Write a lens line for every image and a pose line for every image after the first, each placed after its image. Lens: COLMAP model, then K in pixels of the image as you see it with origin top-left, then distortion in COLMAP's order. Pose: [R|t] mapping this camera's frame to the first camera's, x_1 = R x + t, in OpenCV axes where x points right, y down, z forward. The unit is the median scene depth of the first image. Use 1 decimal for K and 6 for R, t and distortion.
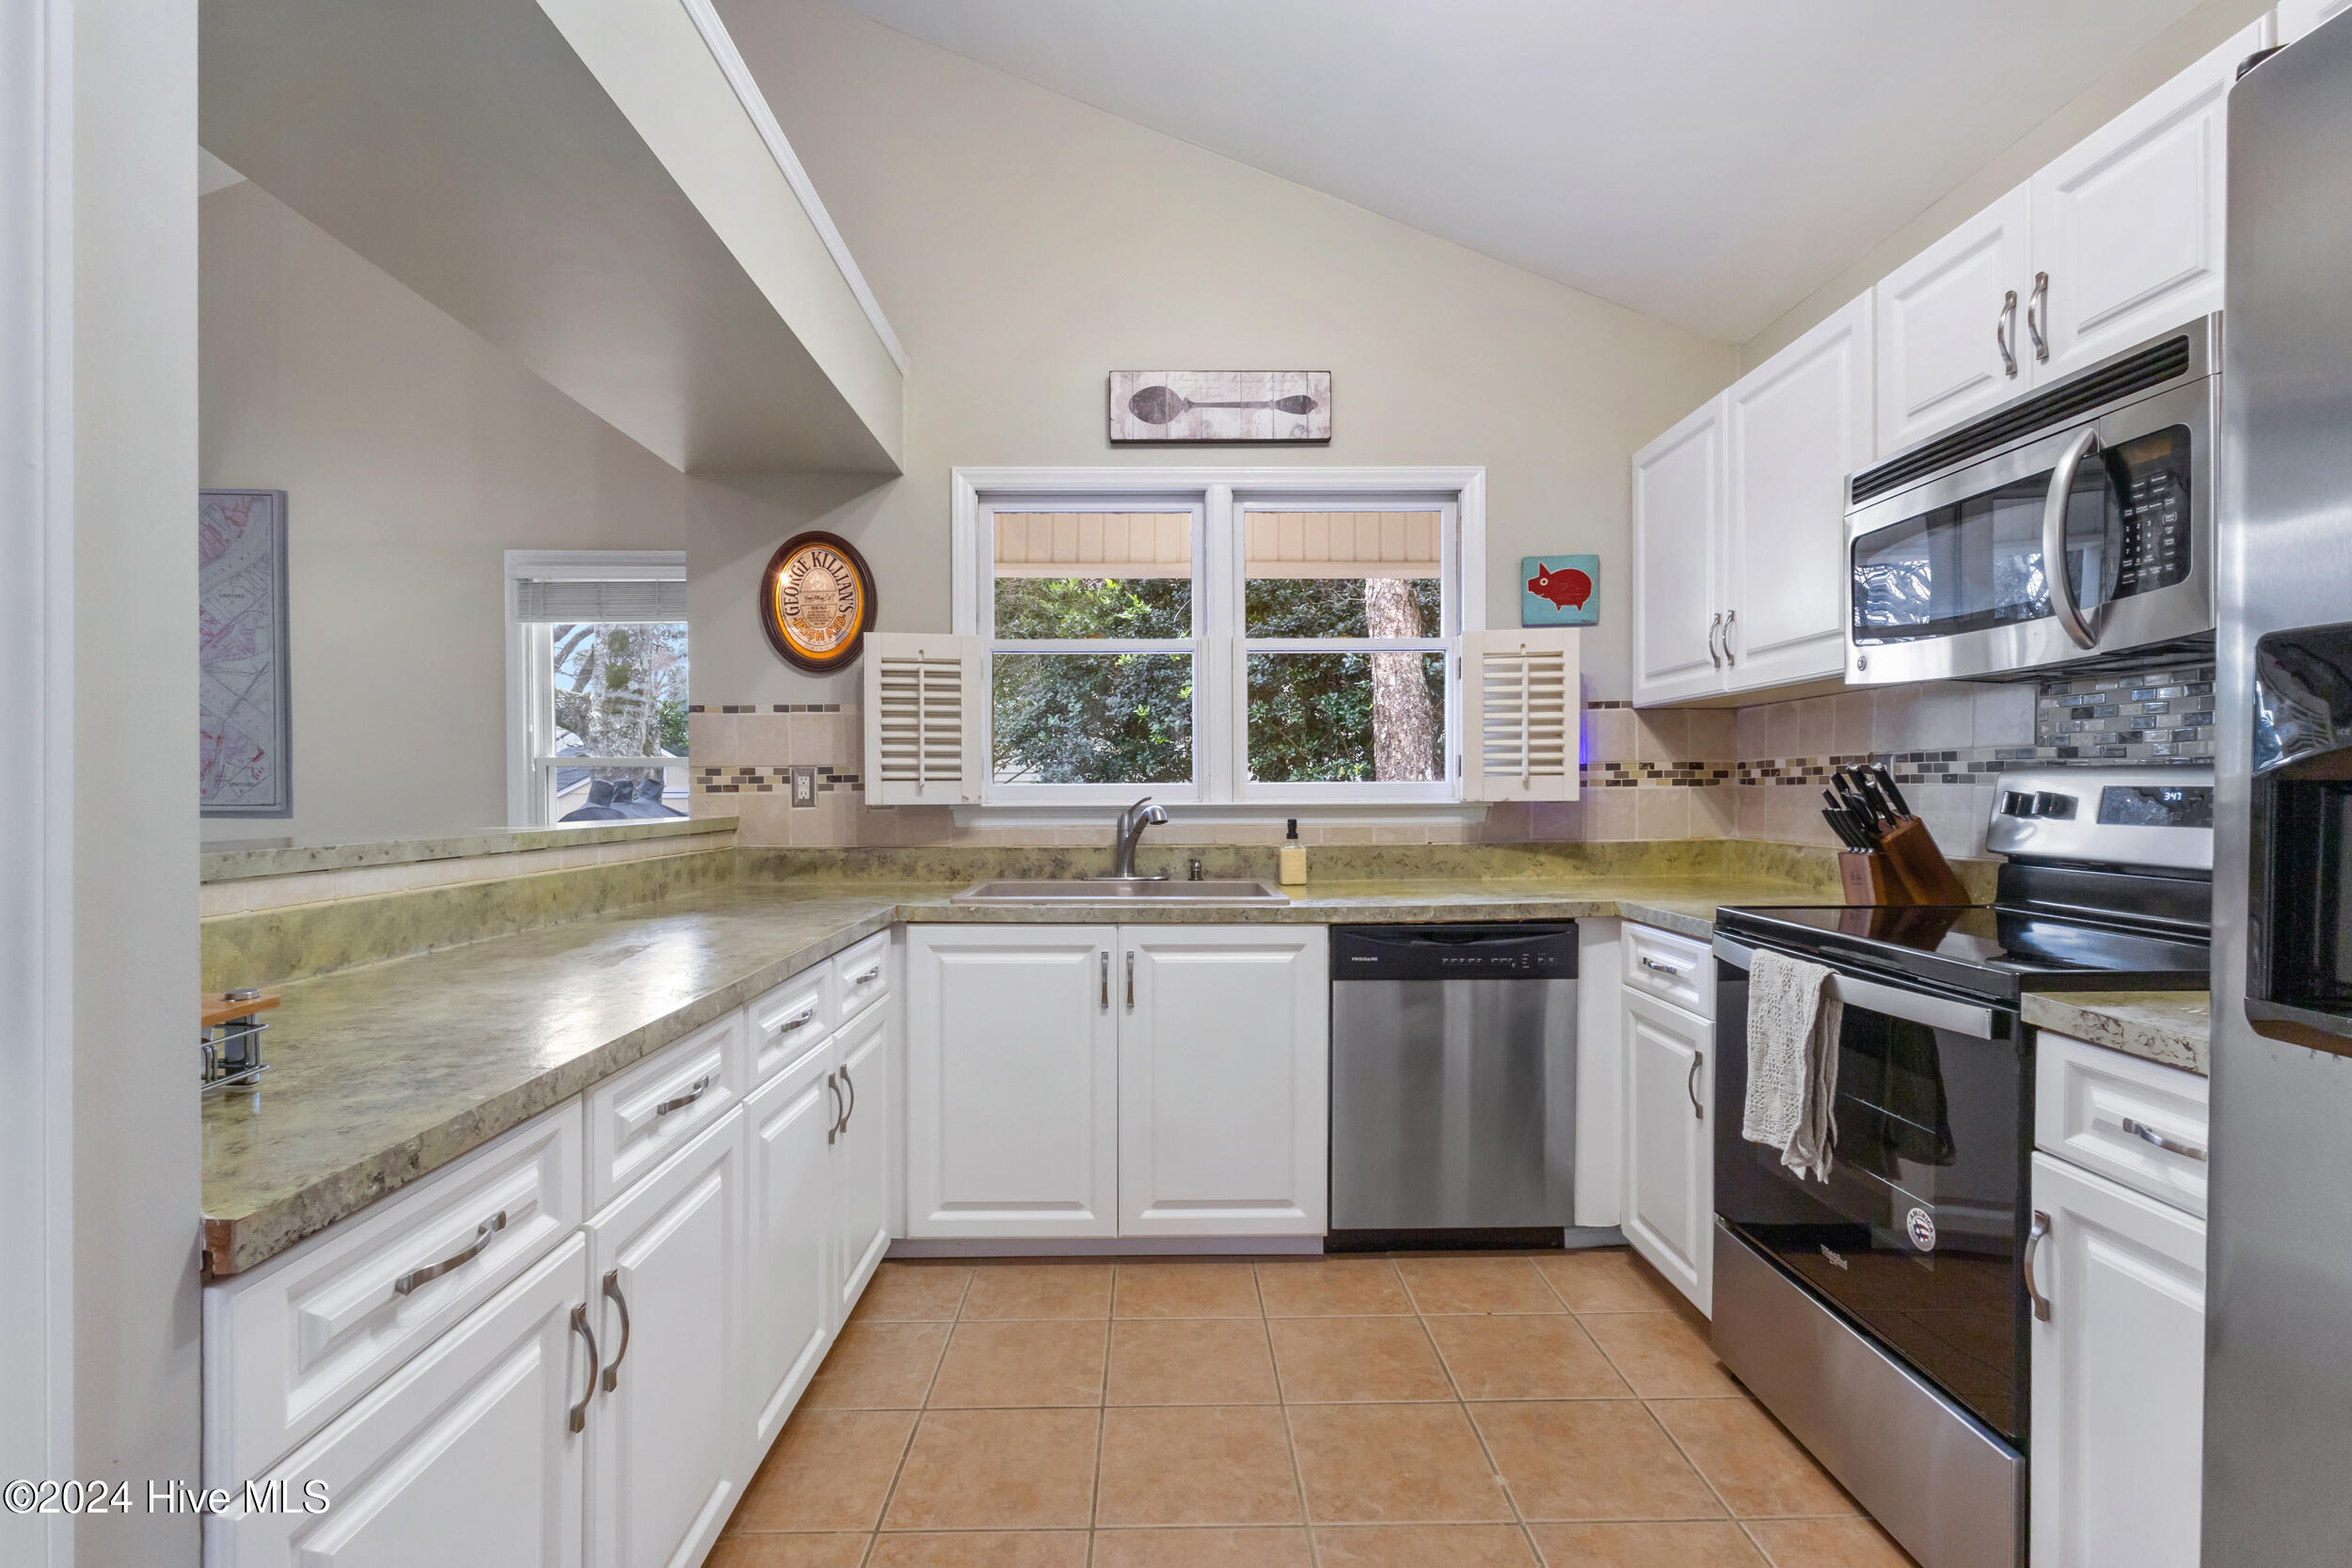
lens RADIAL K [[1094.8, 0, 1168.6], [0, 1094.8, 807.3], [0, 0, 1]] dist [-0.002740, 0.007137]
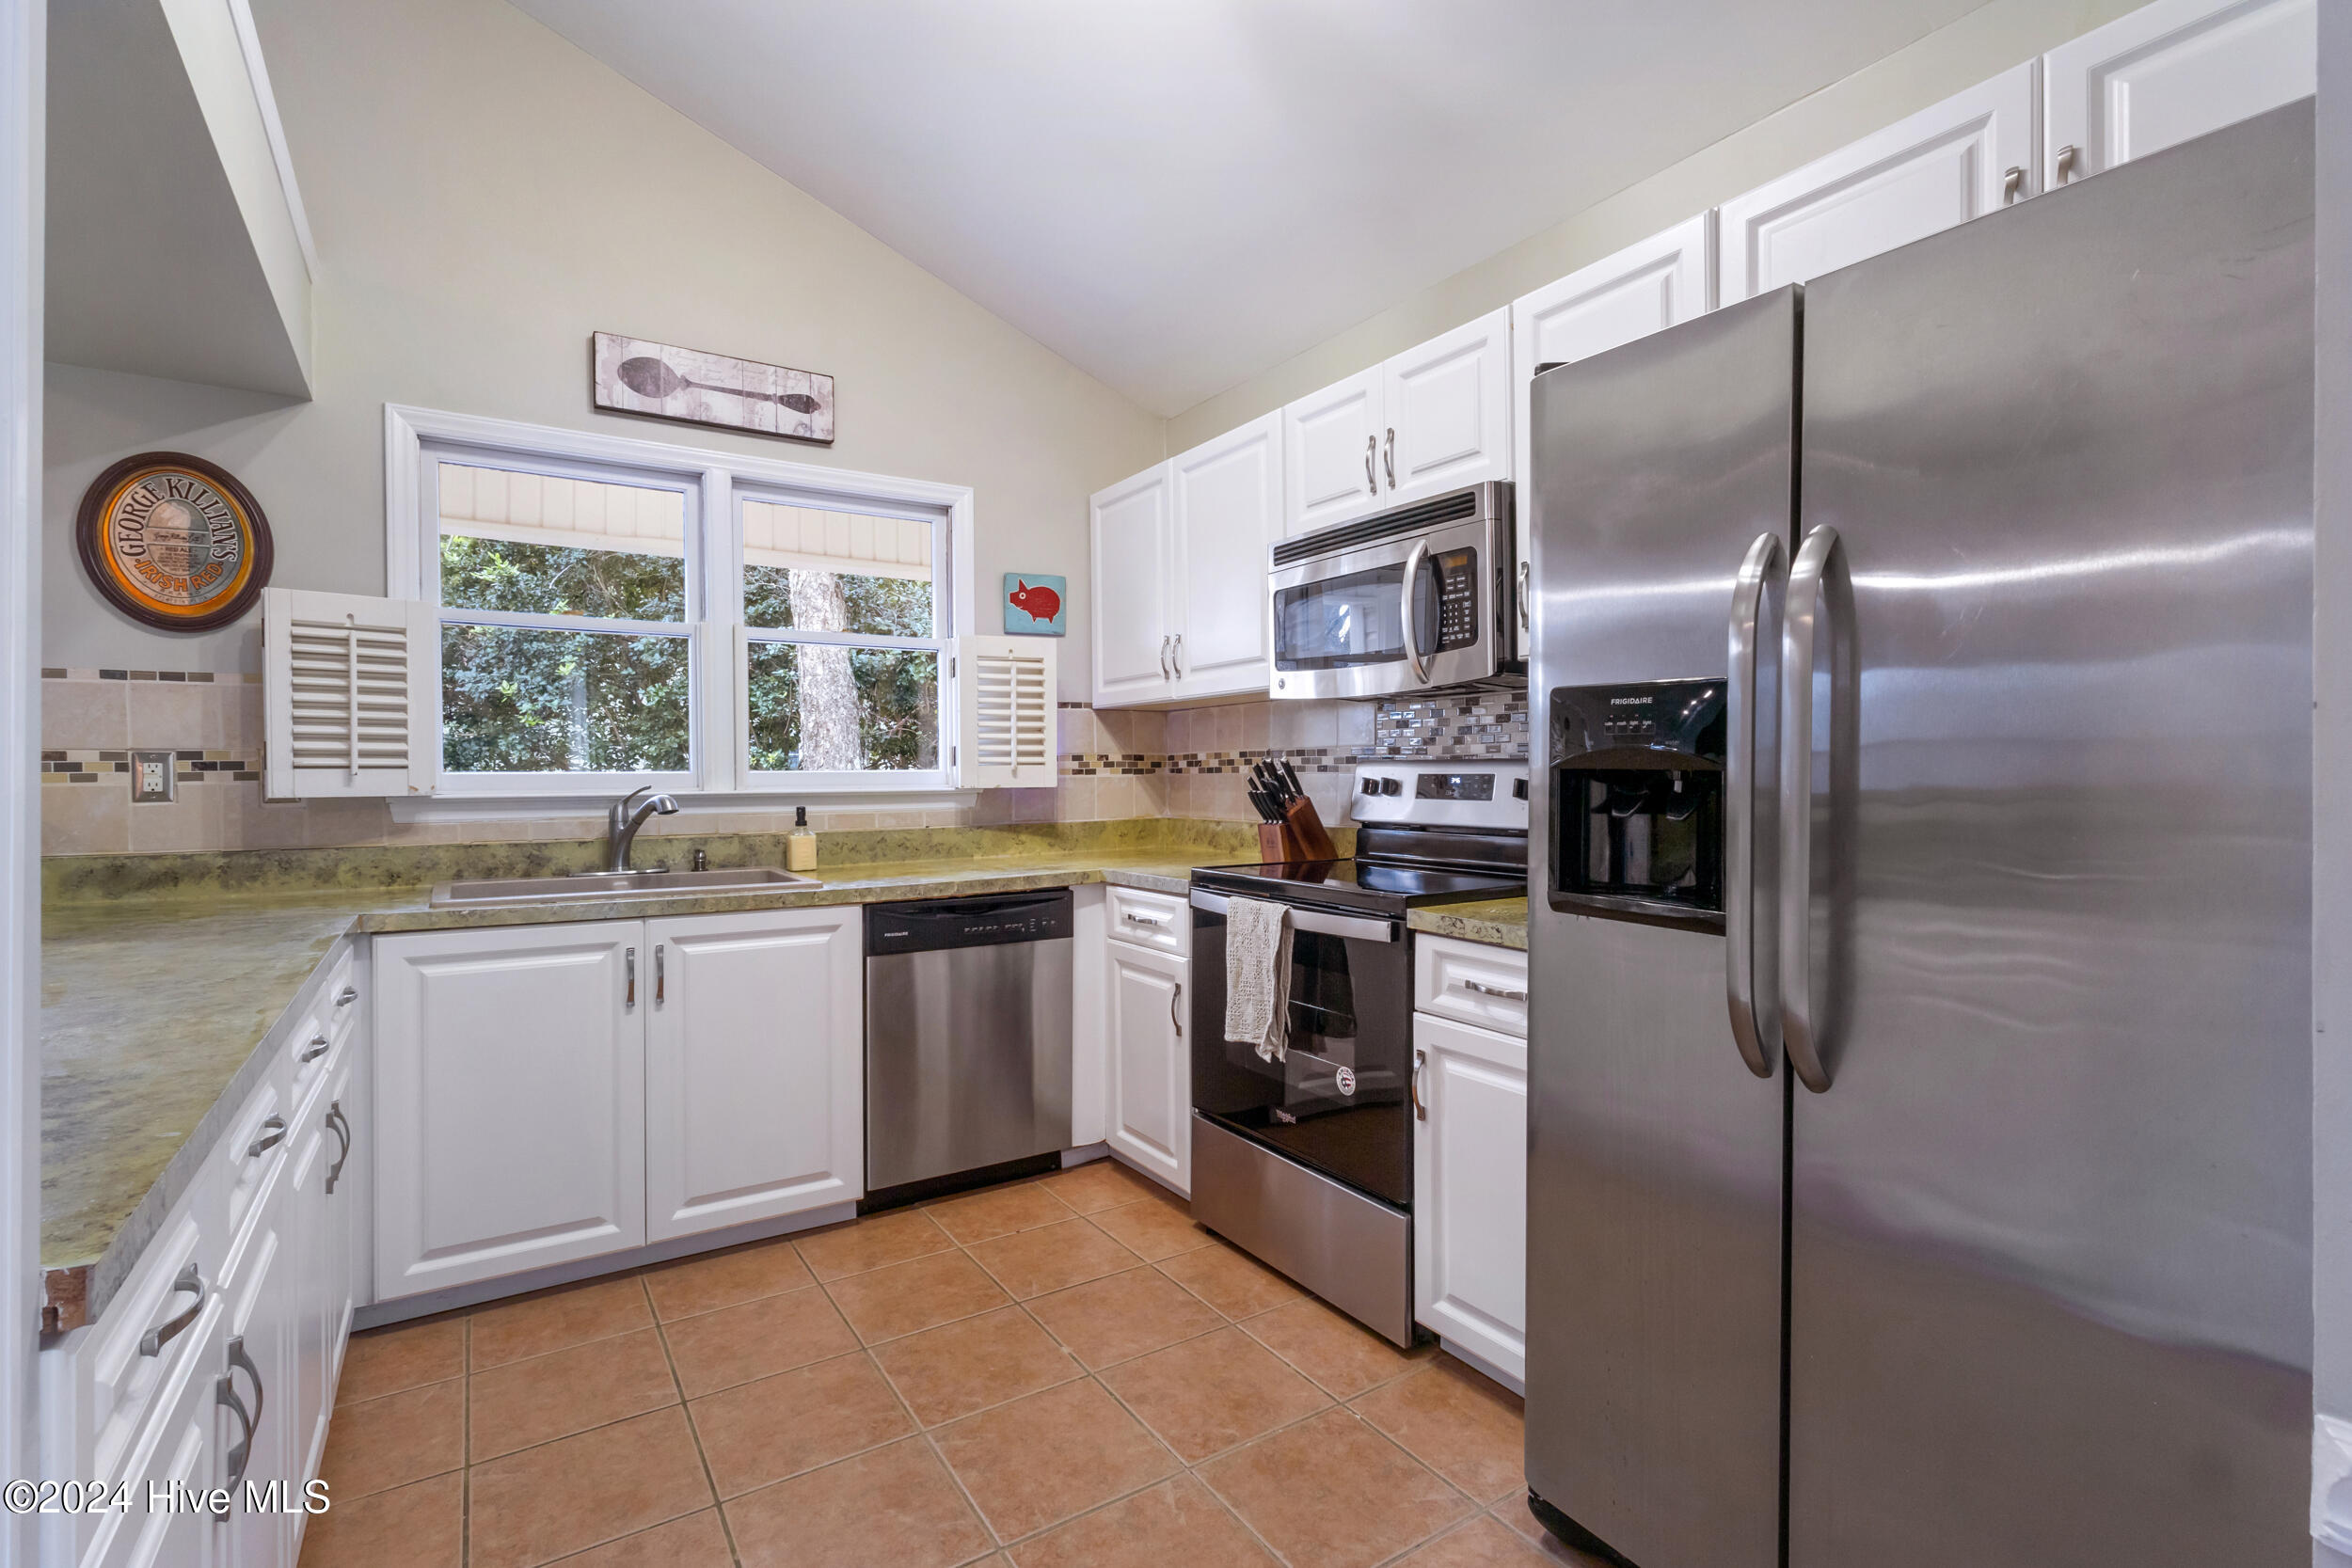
lens RADIAL K [[1092.6, 0, 1175.6], [0, 1092.6, 786.8], [0, 0, 1]] dist [0.001918, 0.000064]
pose [[0.847176, -0.006862, 0.531269, -0.157088], [0.011532, 0.999919, -0.005474, 0.002006], [-0.531188, 0.010764, 0.847186, -0.061326]]
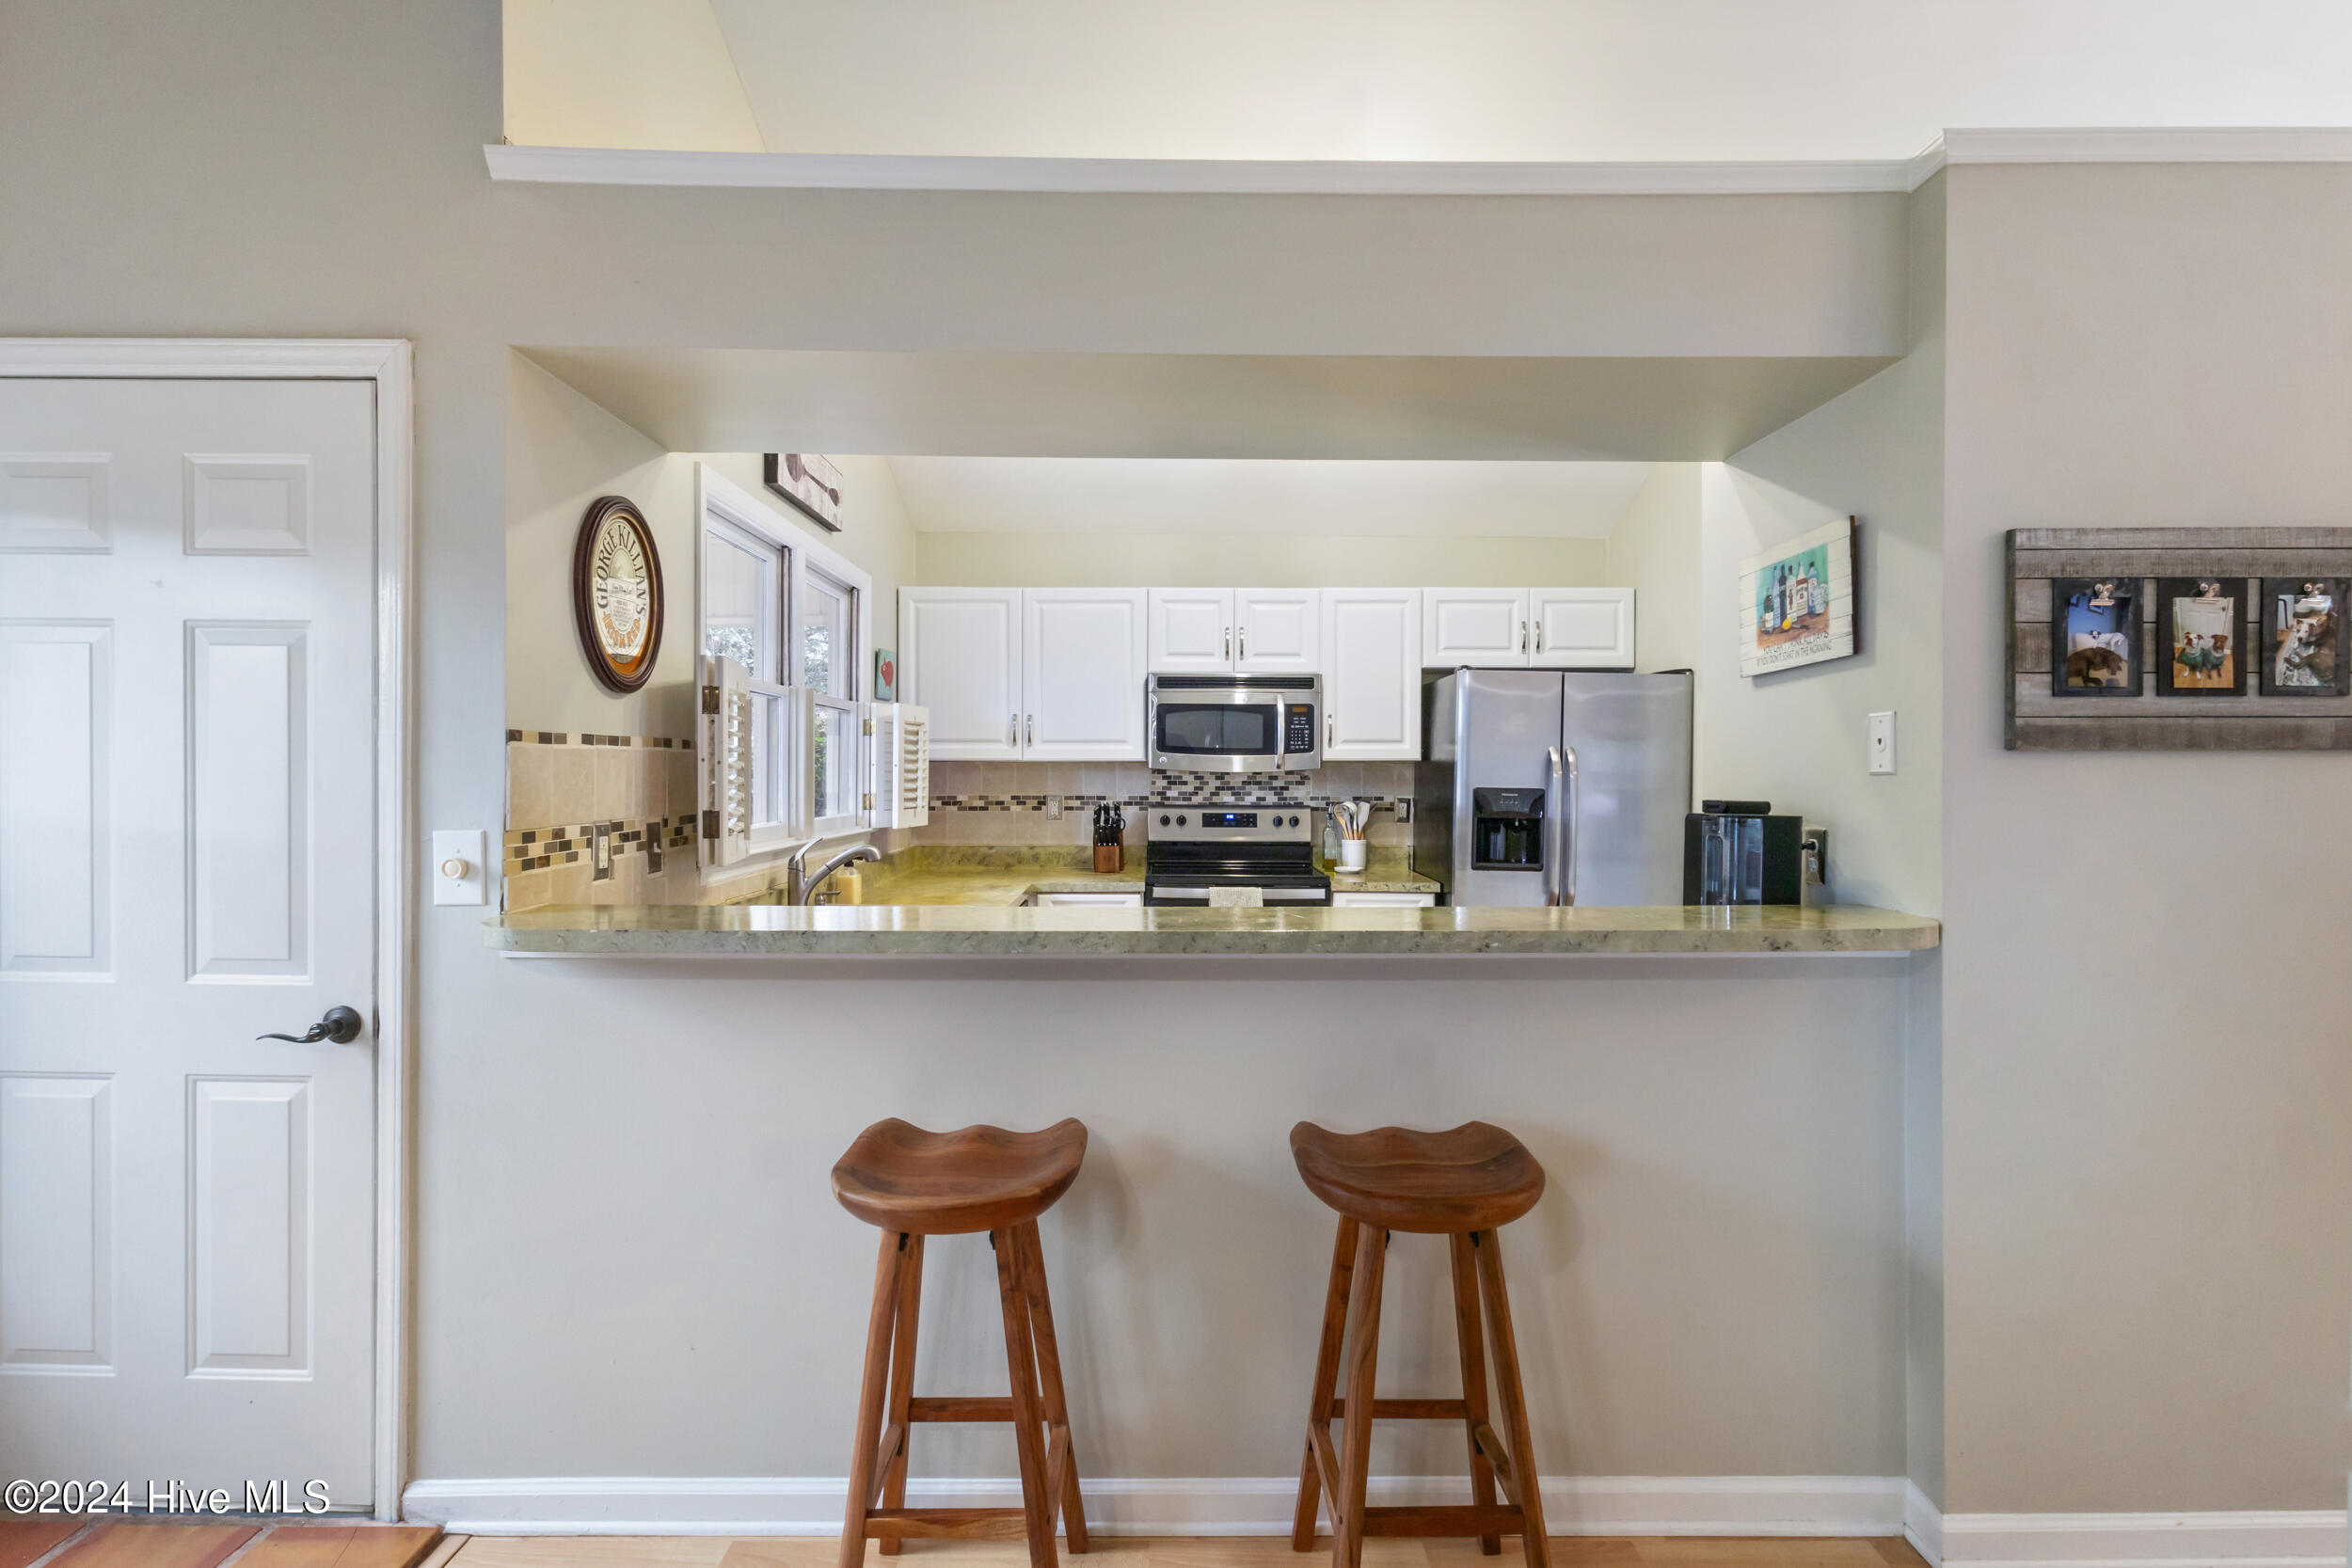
lens RADIAL K [[1092.6, 0, 1175.6], [0, 1092.6, 786.8], [0, 0, 1]] dist [0.001918, 0.000064]
pose [[0.001802, -0.006973, 0.999974, -1.256919], [0.014484, 0.999871, 0.006946, -0.072503], [-0.999893, 0.014471, 0.001903, 0.761568]]
